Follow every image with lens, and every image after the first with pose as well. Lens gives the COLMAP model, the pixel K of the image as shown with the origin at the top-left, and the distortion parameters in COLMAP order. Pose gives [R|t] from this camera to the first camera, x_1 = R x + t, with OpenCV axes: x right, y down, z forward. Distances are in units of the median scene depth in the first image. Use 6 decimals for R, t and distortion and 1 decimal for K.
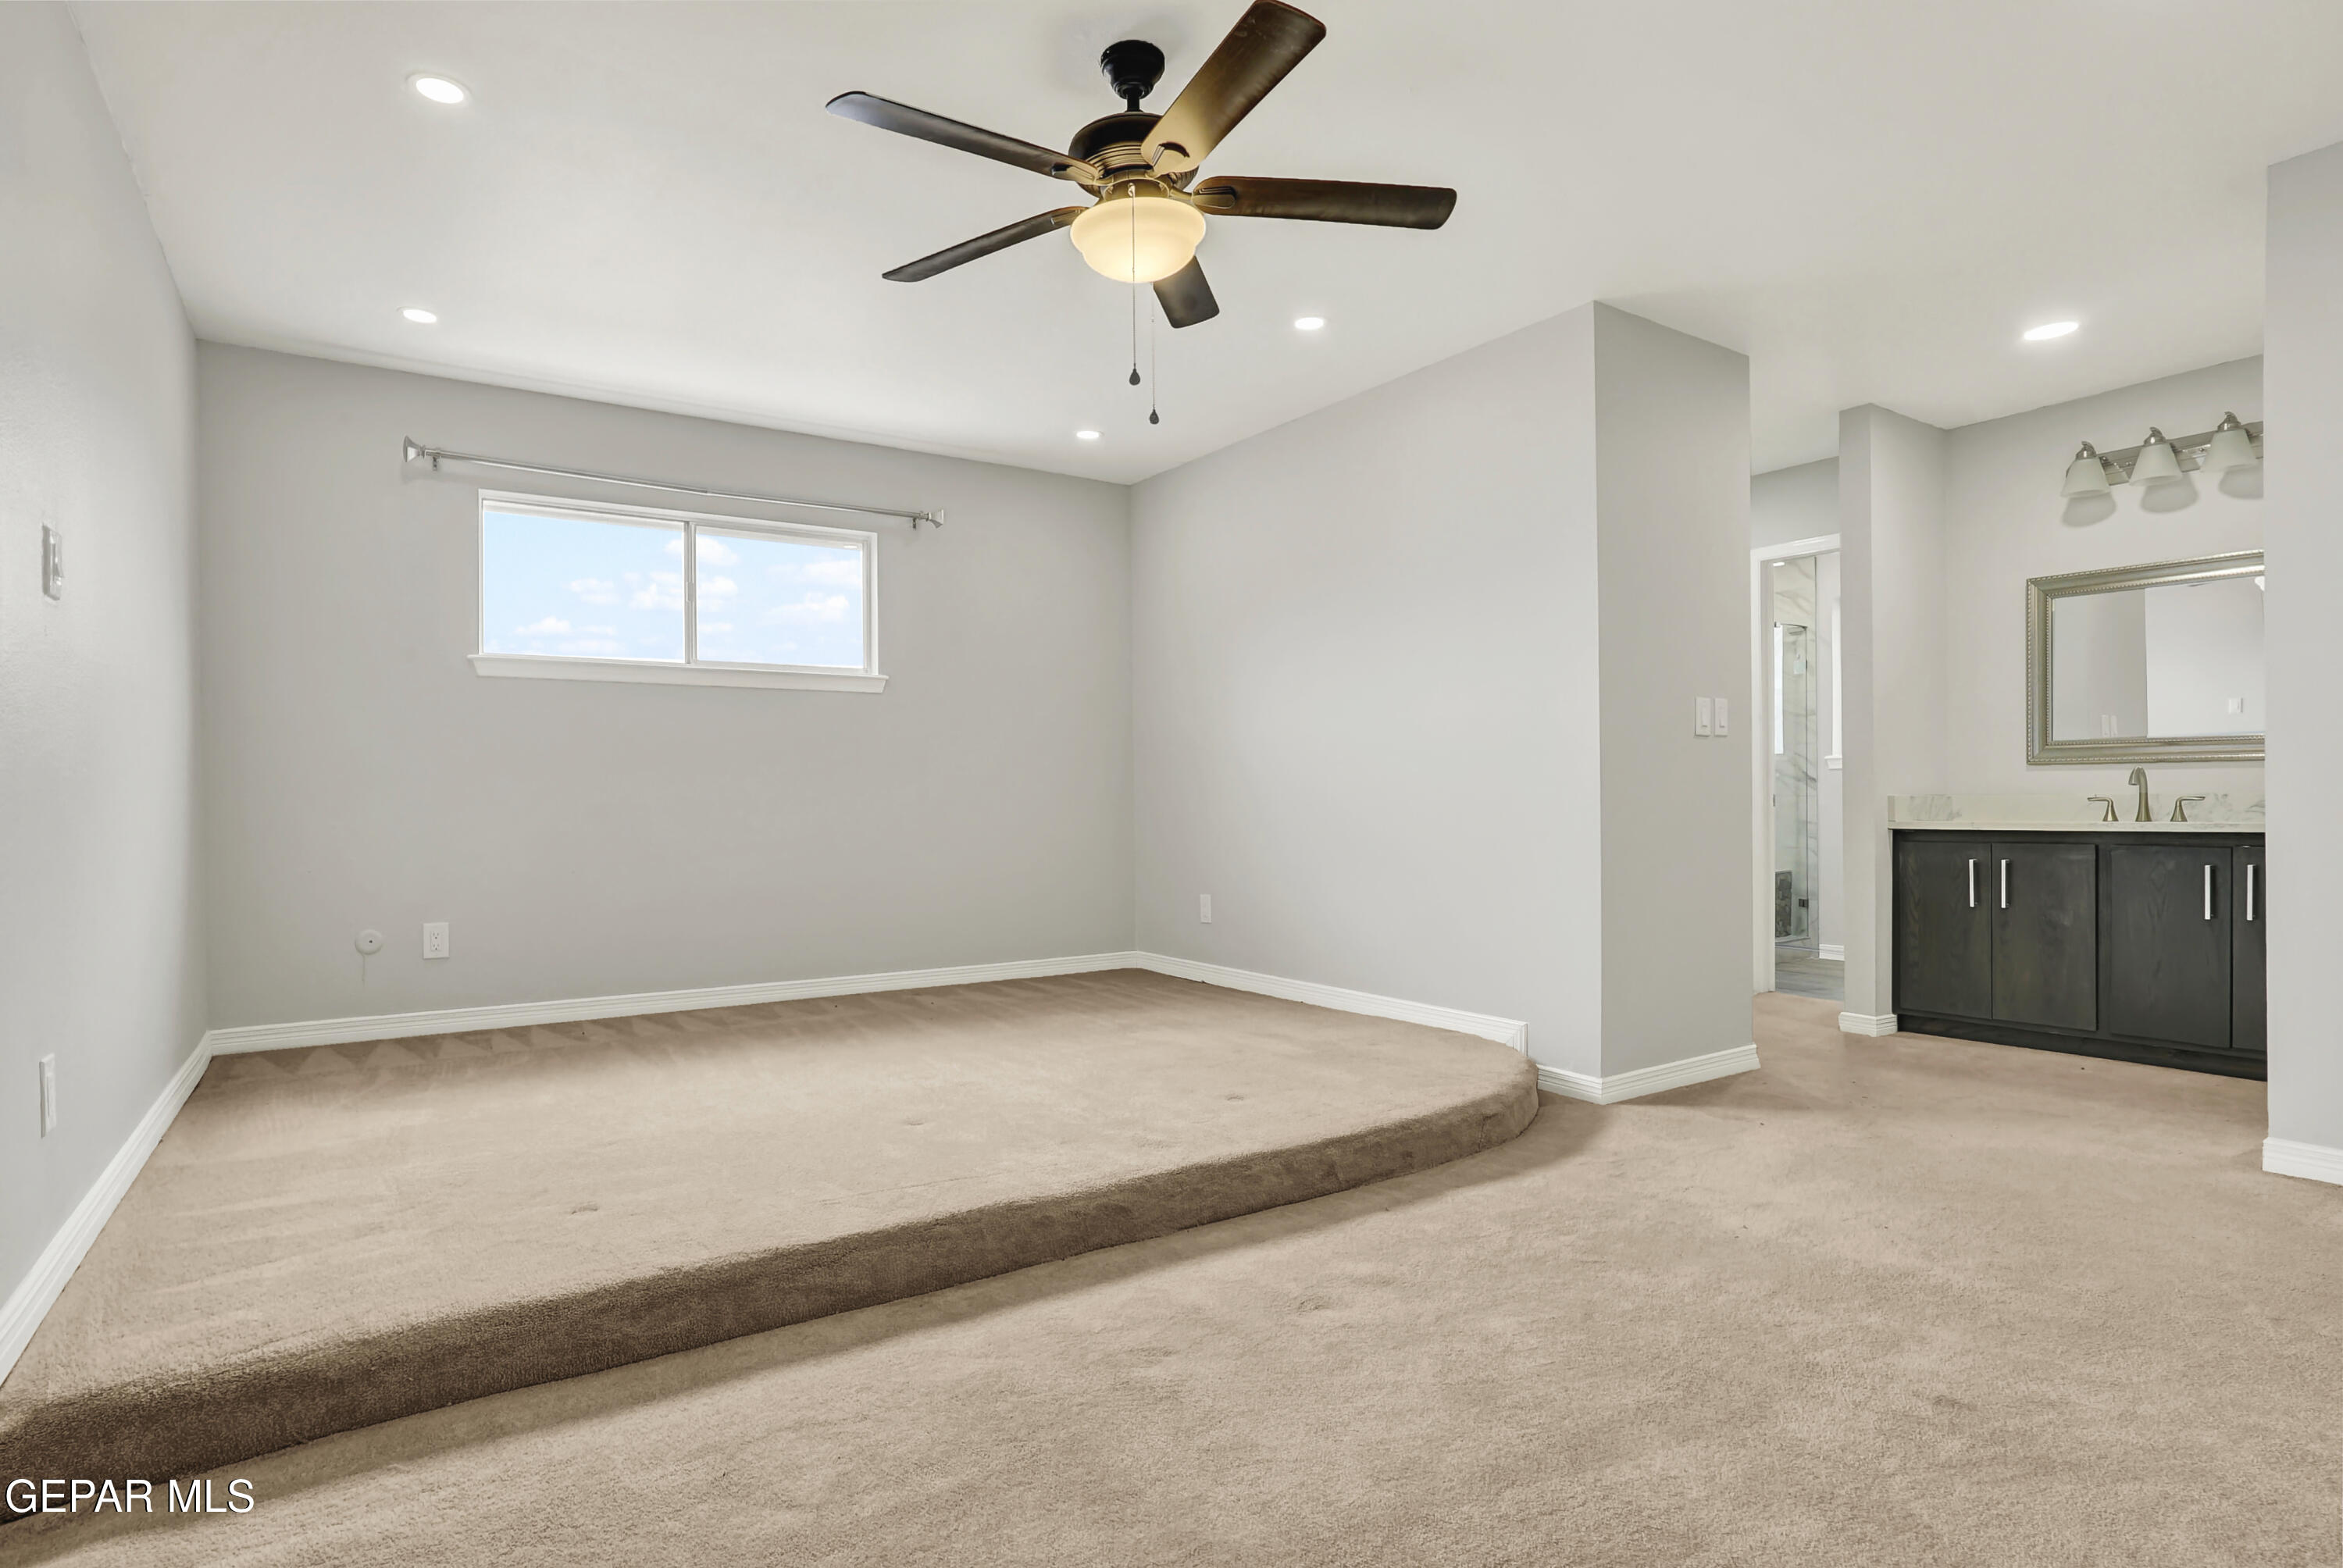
lens RADIAL K [[1209.1, 0, 1151.7], [0, 1209.1, 791.0], [0, 0, 1]] dist [-0.021175, 0.007652]
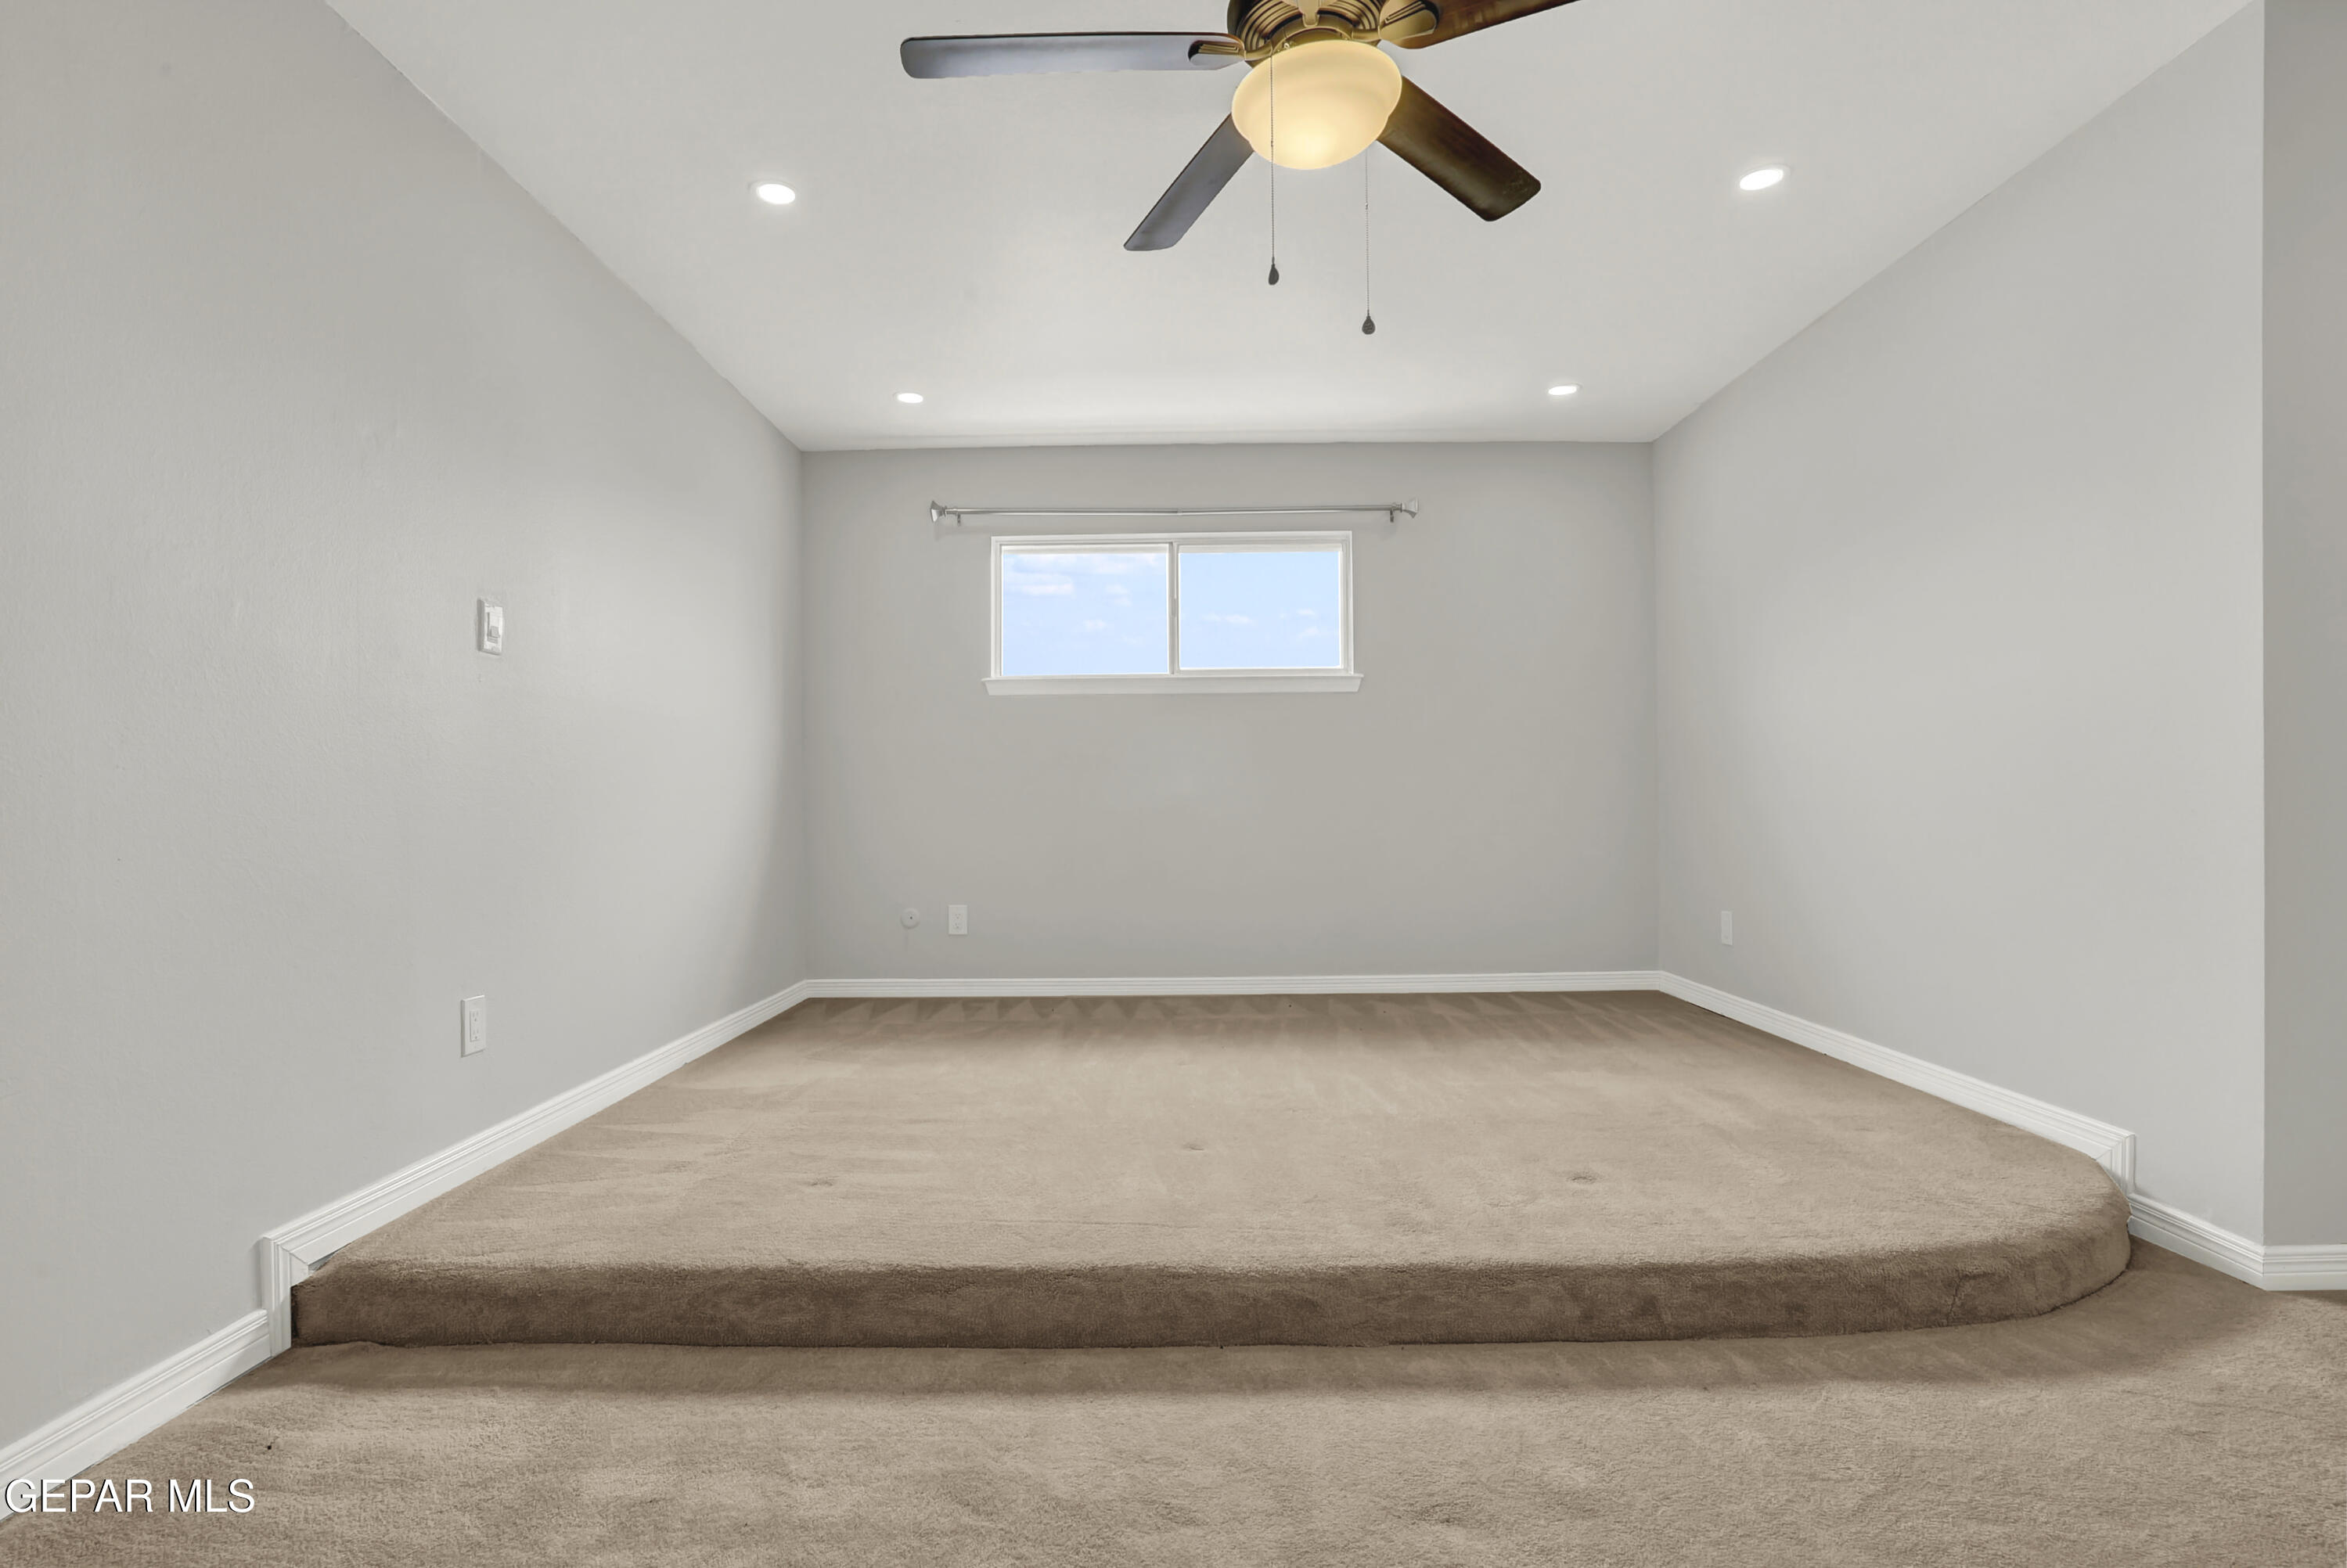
lens RADIAL K [[1112.5, 0, 1165.5], [0, 1112.5, 791.6], [0, 0, 1]] dist [-0.038596, 0.007674]
pose [[0.830220, -0.008055, -0.557378, 0.252113], [0.008073, 0.999964, -0.002427, 0.002275], [0.557378, -0.002484, 0.830255, 0.264296]]
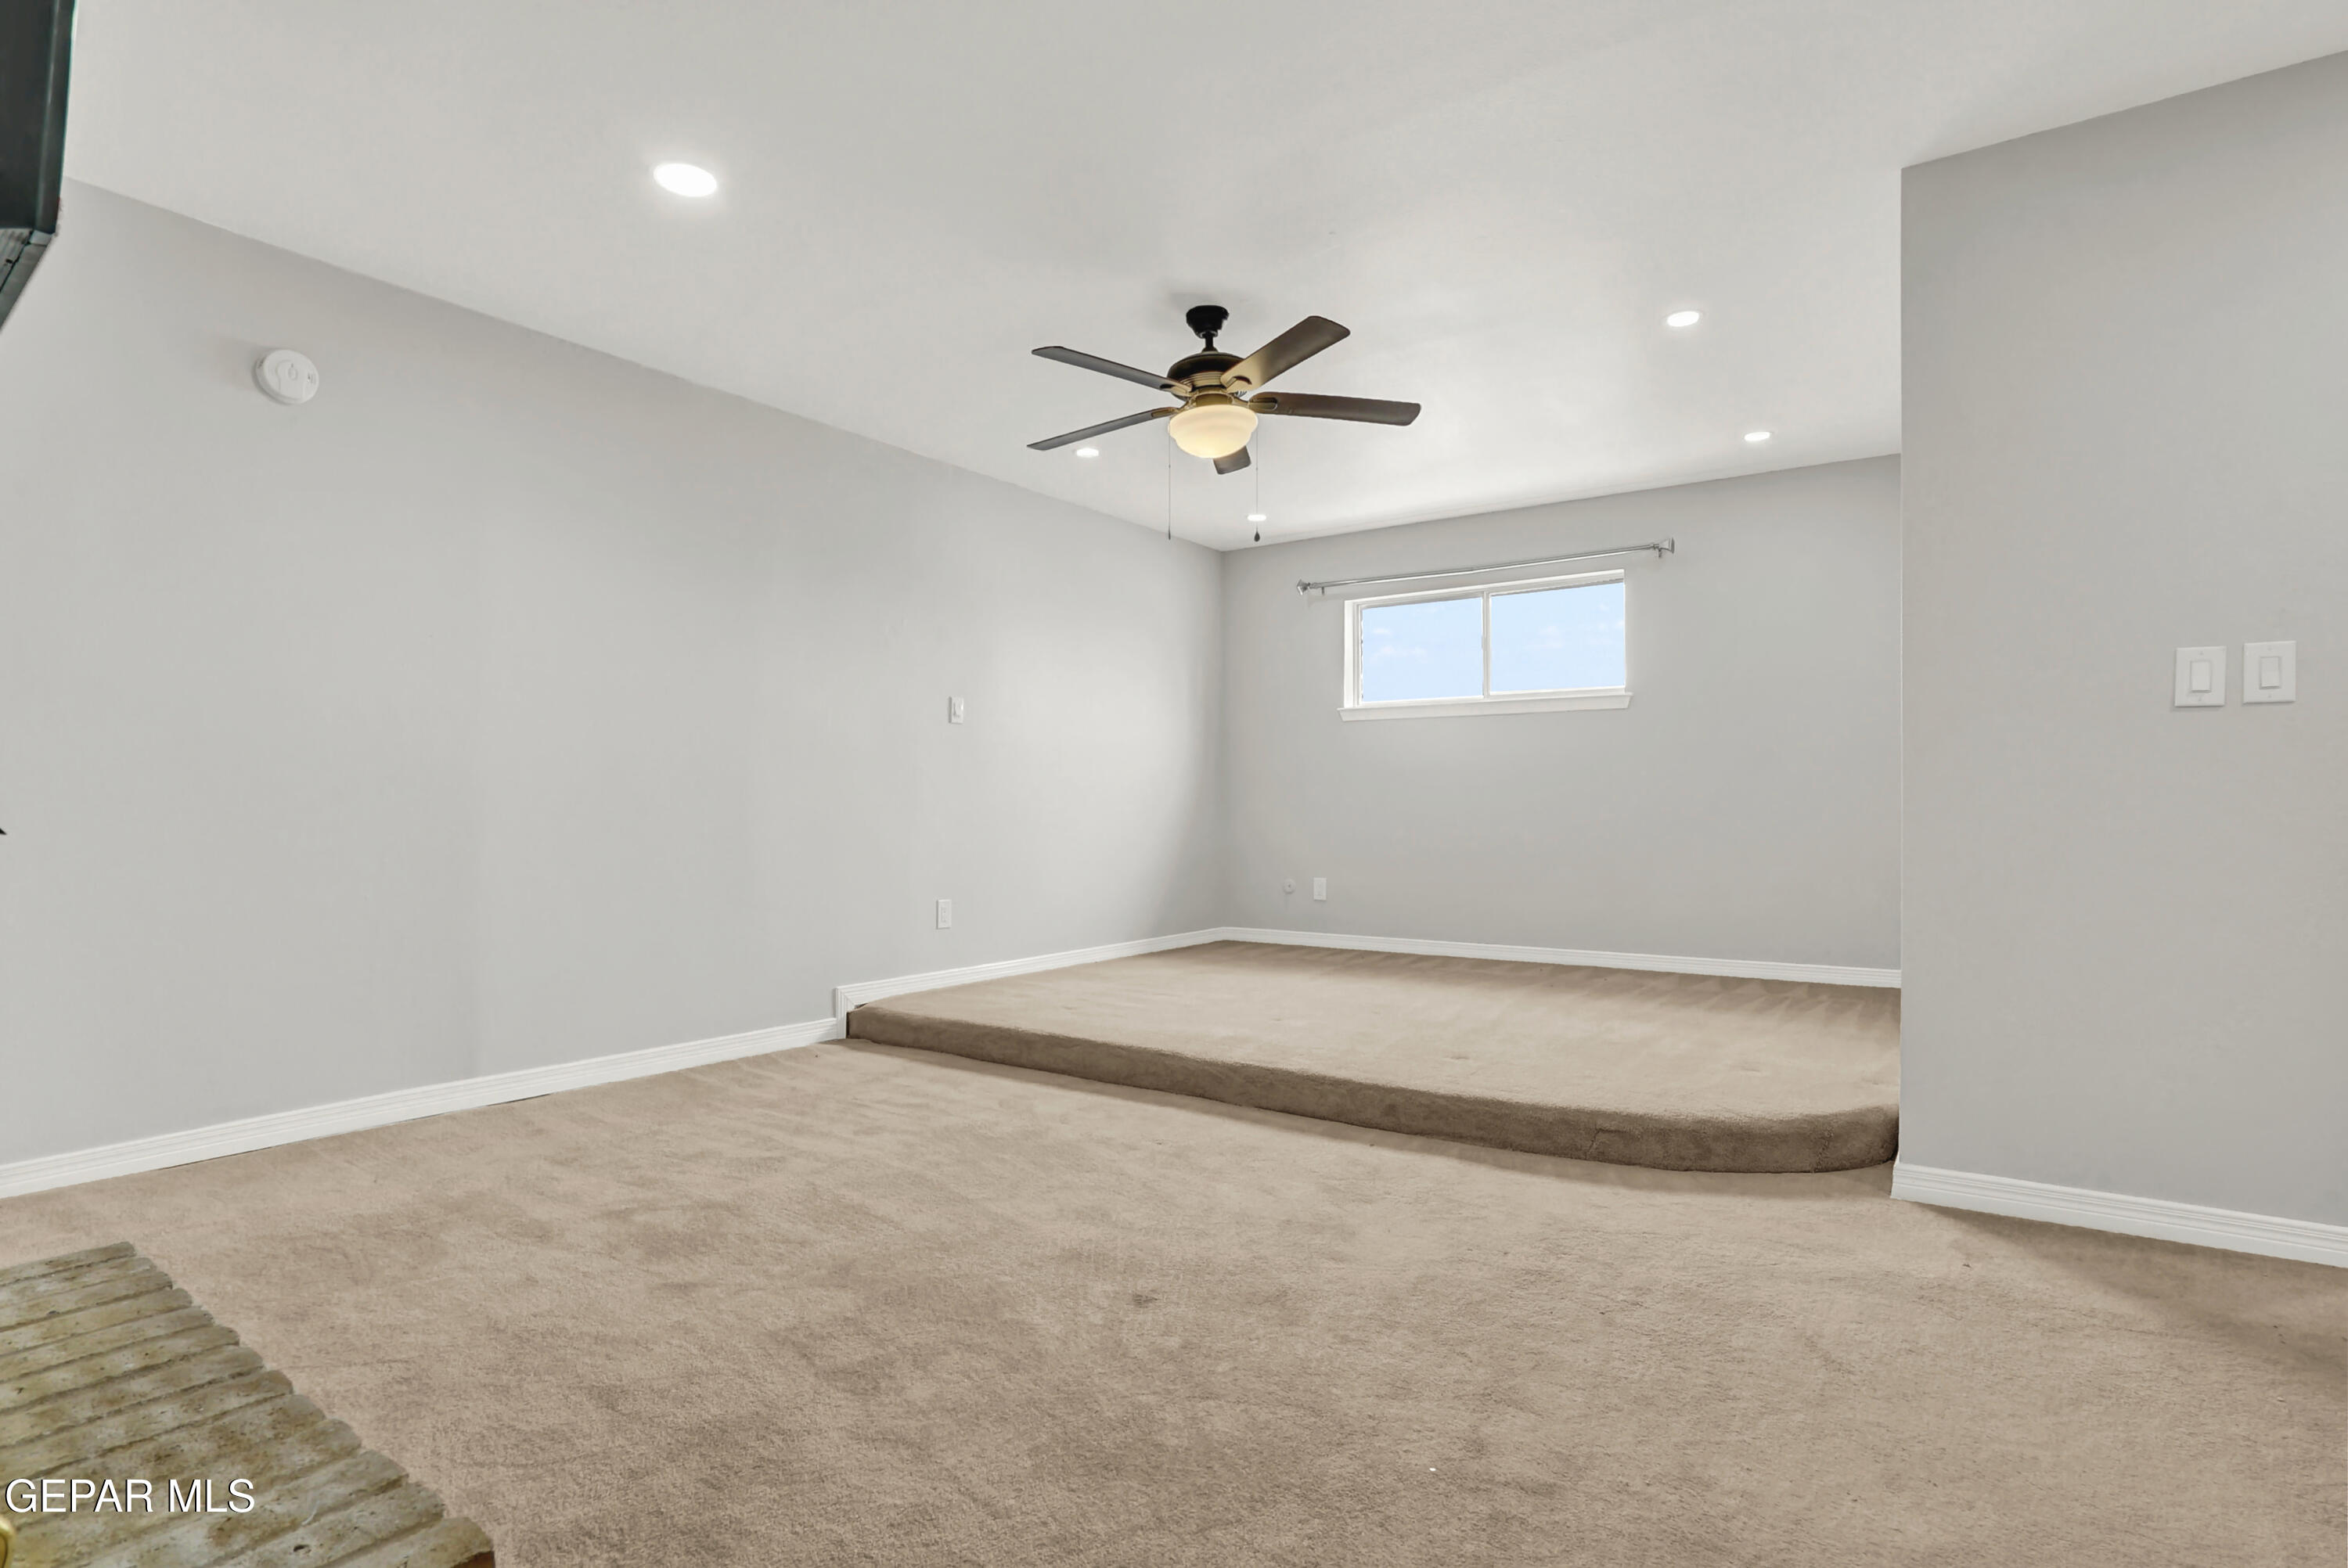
lens RADIAL K [[1112.9, 0, 1172.8], [0, 1112.9, 792.8], [0, 0, 1]] dist [-0.038596, 0.007674]
pose [[0.376863, -0.004354, -0.926259, 0.972504], [0.005999, 0.999979, -0.002259, -0.002683], [0.926250, -0.004706, 0.376881, 0.344658]]
